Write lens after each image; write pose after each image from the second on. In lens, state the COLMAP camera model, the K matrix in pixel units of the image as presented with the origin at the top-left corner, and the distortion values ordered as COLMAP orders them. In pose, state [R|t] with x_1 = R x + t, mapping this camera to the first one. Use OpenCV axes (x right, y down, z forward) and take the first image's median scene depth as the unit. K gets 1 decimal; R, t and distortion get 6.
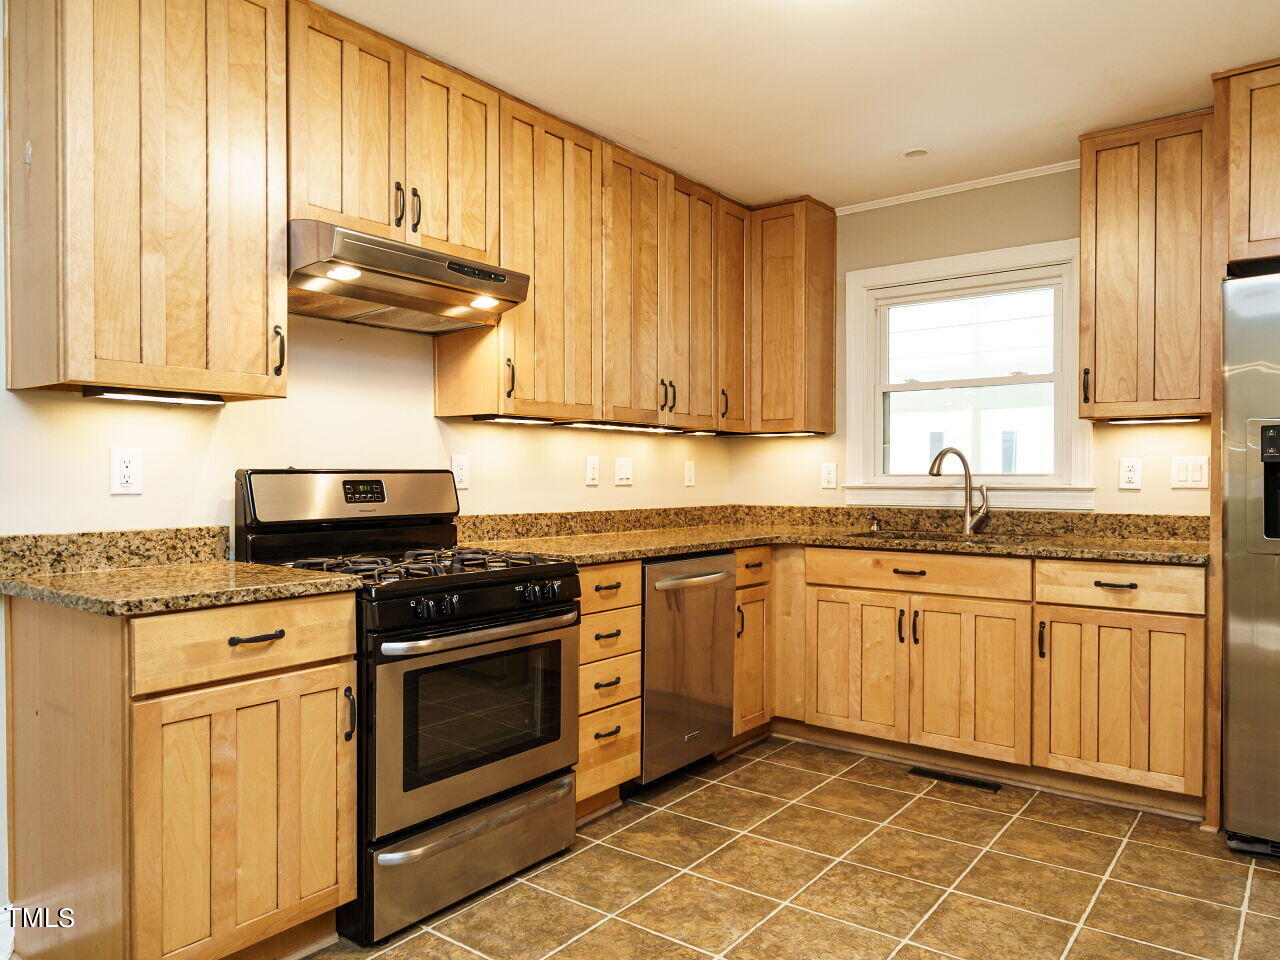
lens RADIAL K [[897.6, 0, 640.0], [0, 897.6, 480.0], [0, 0, 1]] dist [-0.001183, -0.001348]
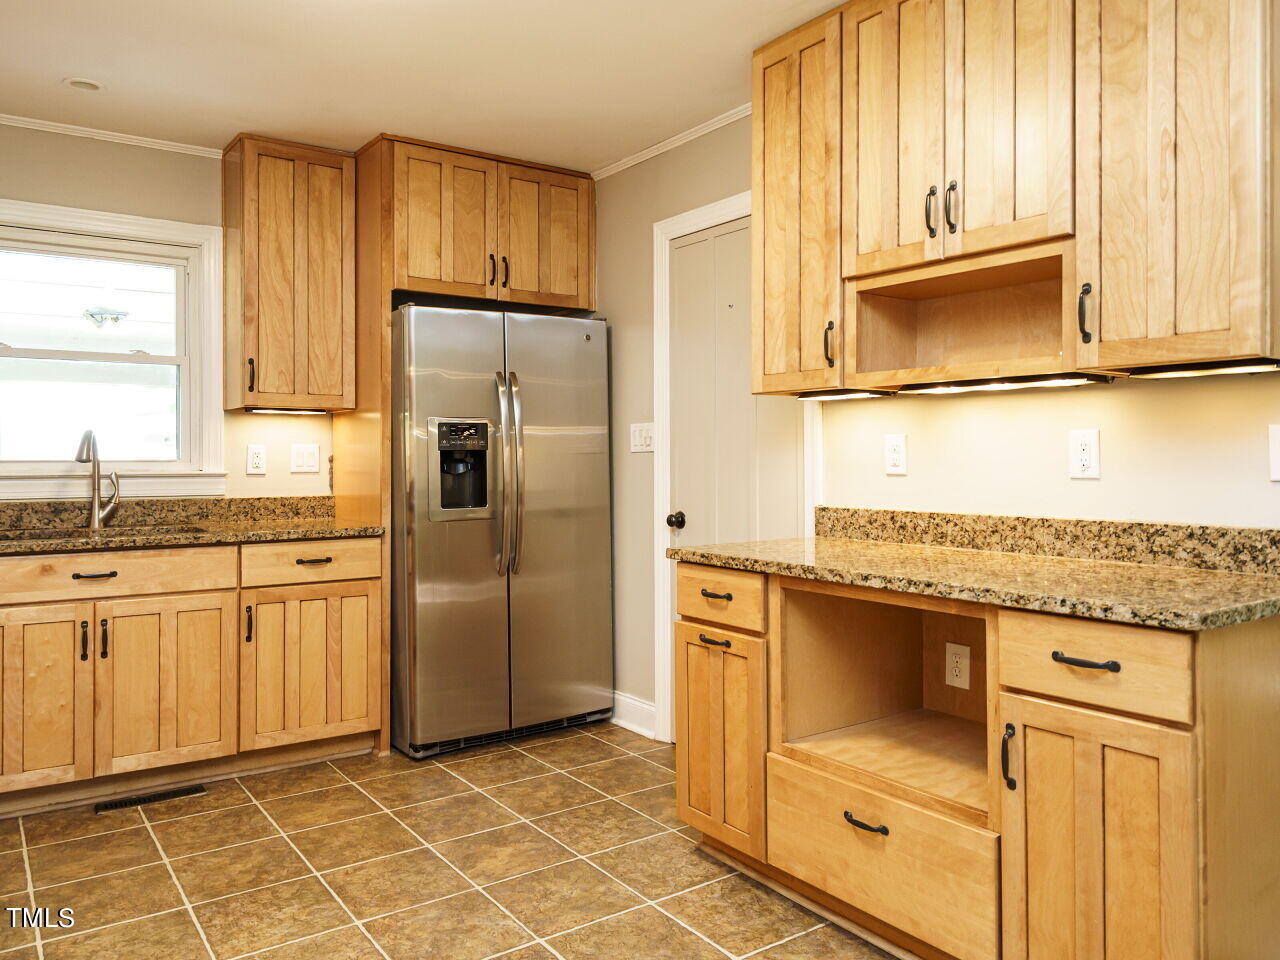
lens RADIAL K [[946.7, 0, 637.9], [0, 946.7, 446.1], [0, 0, 1]] dist [-0.004755, -0.002916]
pose [[0.299966, 0.013419, 0.953856, -0.432776], [0.007609, 0.999836, -0.016459, -0.001361], [-0.953920, 0.012195, 0.299814, 0.257190]]
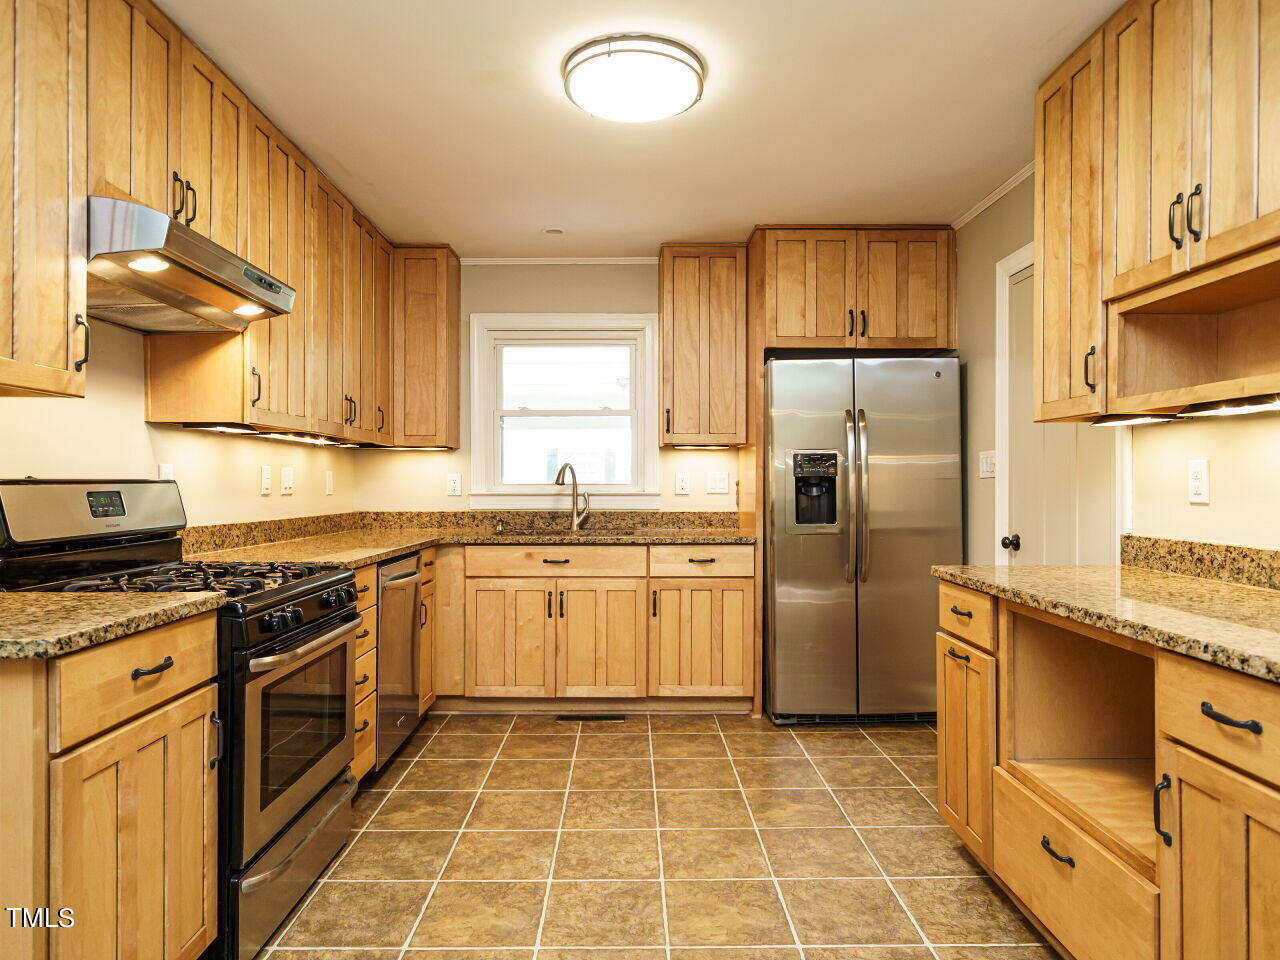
lens RADIAL K [[800.0, 0, 641.1], [0, 800.0, 476.3], [0, 0, 1]] dist [0.001066, -0.000444]
pose [[0.787388, 0.005912, 0.616430, -0.325230], [0.002203, 0.999921, -0.012404, -0.003190], [-0.616454, 0.011125, 0.787312, 0.039367]]
